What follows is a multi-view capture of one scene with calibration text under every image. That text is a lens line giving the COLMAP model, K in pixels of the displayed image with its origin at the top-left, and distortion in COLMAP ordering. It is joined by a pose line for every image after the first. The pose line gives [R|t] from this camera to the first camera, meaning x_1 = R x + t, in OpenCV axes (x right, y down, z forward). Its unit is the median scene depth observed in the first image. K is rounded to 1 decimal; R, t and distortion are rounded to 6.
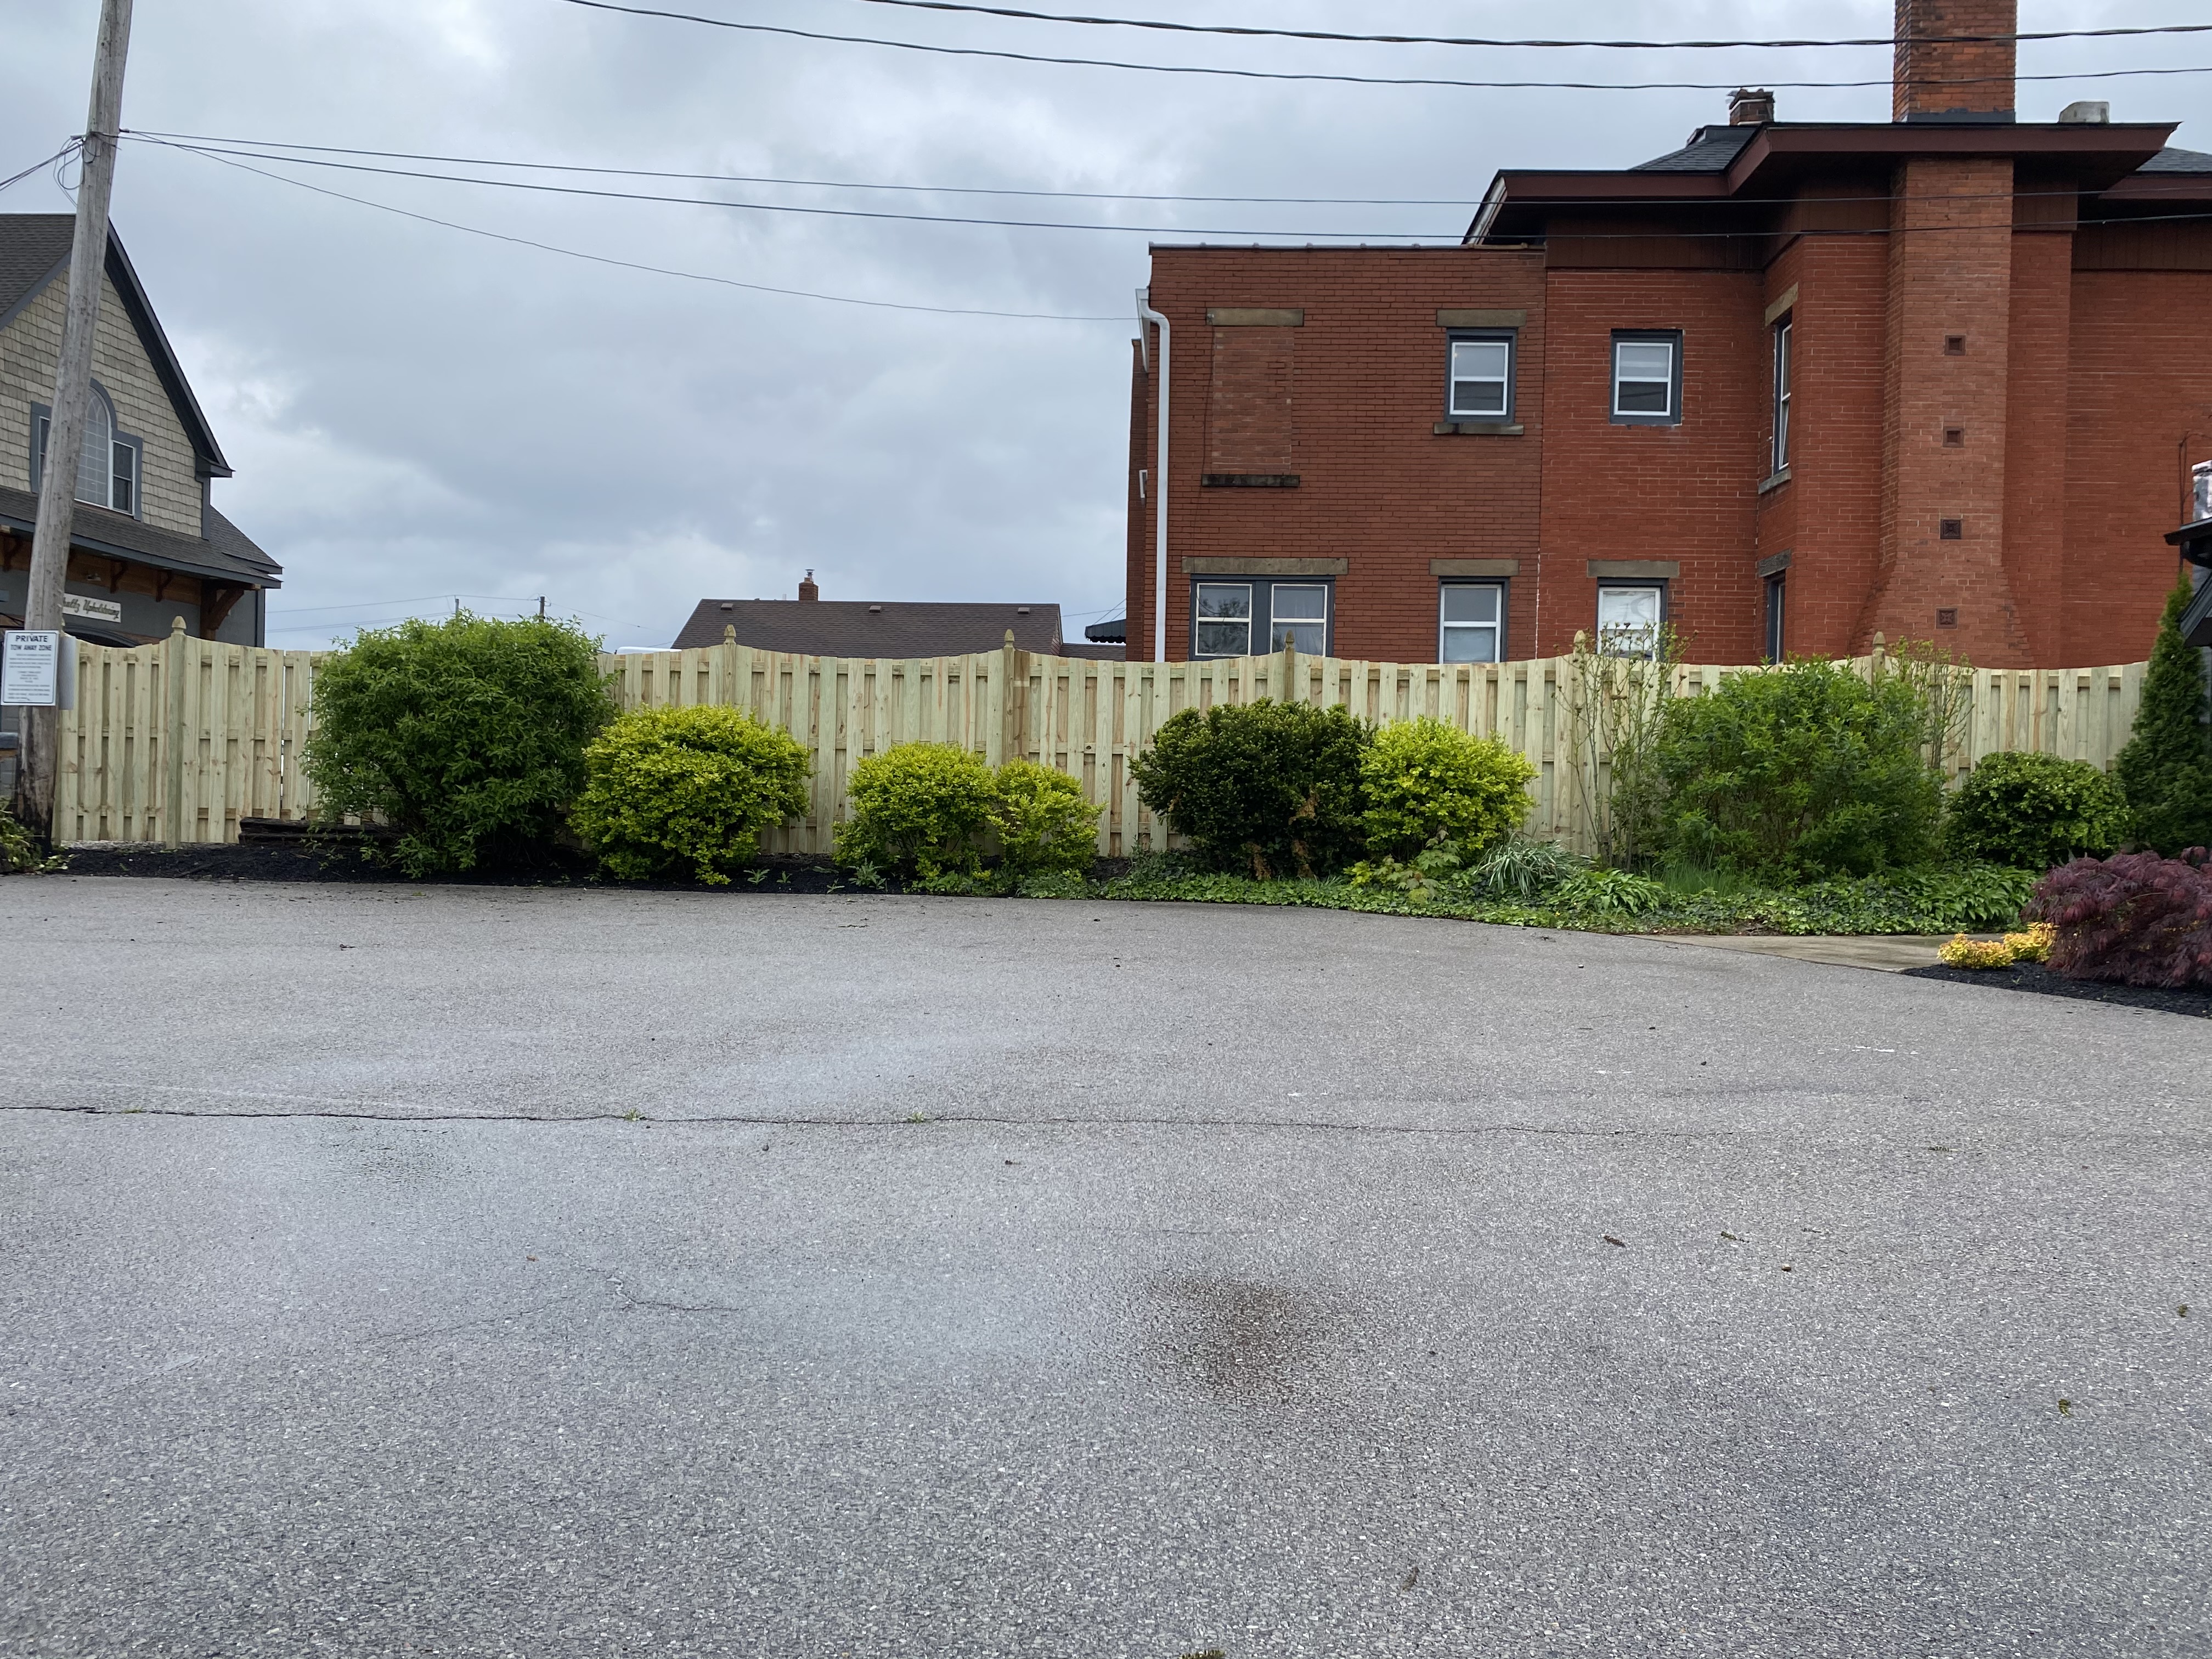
lens RADIAL K [[1576.6, 0, 1104.4], [0, 1576.6, 809.6], [0, 0, 1]] dist [0.046146, -0.005580]
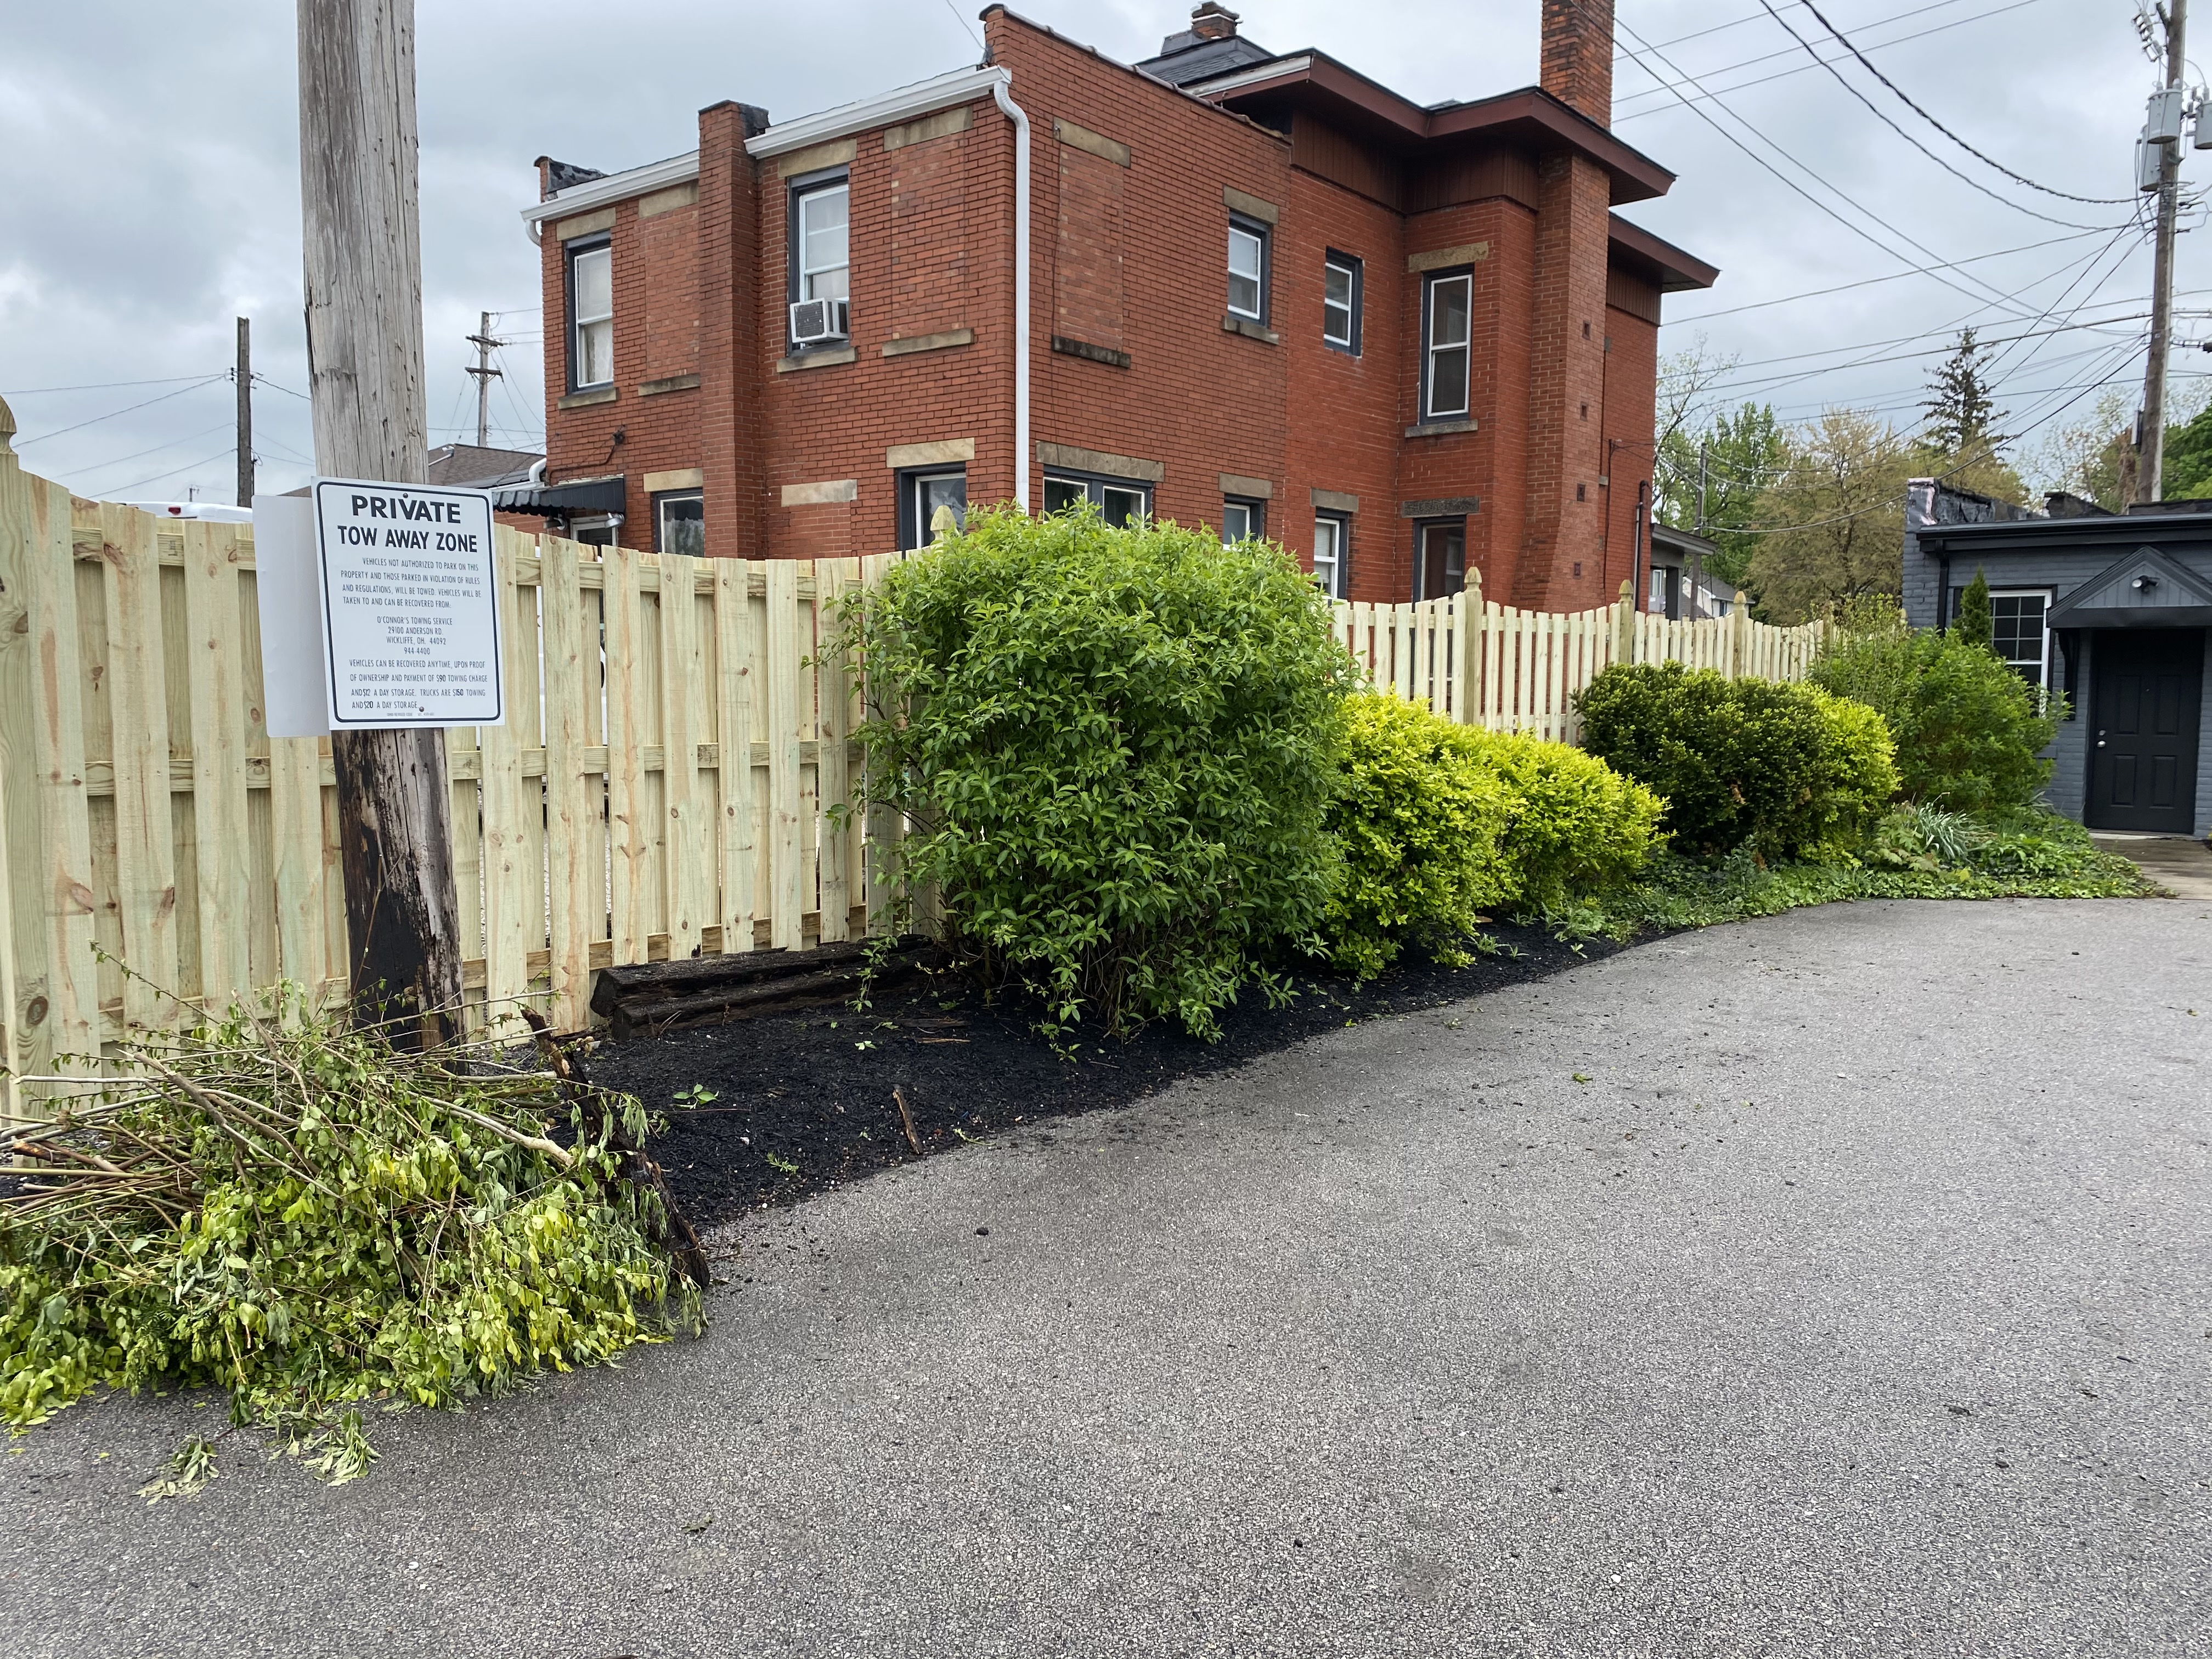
lens RADIAL K [[1576.6, 0, 1104.4], [0, 1576.6, 809.6], [0, 0, 1]] dist [0.046146, -0.005580]
pose [[0.650800, -0.074403, 0.755595, -0.325258], [0.007552, 0.995772, 0.091548, -0.030655], [-0.759212, -0.053873, 0.648610, 0.281837]]
